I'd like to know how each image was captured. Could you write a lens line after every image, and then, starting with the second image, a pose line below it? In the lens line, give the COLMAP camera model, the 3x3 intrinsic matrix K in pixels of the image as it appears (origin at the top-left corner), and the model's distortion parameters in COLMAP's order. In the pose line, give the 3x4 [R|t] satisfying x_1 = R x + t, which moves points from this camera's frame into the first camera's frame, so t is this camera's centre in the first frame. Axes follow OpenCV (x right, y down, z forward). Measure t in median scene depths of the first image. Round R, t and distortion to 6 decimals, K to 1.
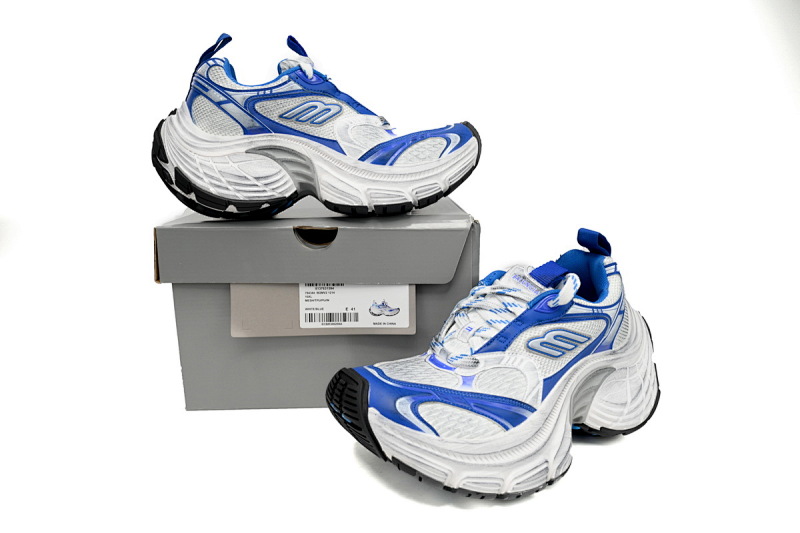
lens RADIAL K [[548.2, 0, 400.0], [0, 548.2, 266.5], [0, 0, 1]] dist [0.004336, 0.000840]
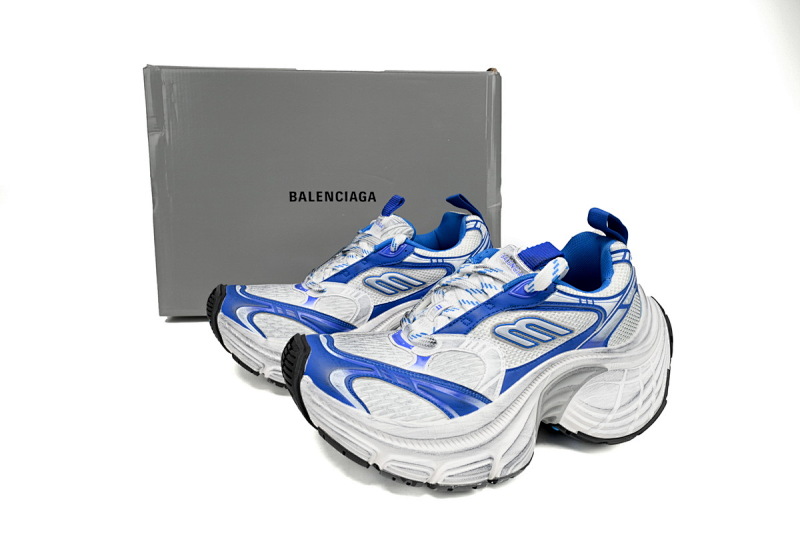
lens RADIAL K [[548.2, 0, 400.0], [0, 548.2, 266.5], [0, 0, 1]] dist [0.004336, 0.000840]
pose [[0.970716, 0.082696, -0.225549, 0.287852], [-0.072483, 0.995949, 0.053205, -0.000338], [0.229036, -0.035299, 0.972778, 0.084029]]
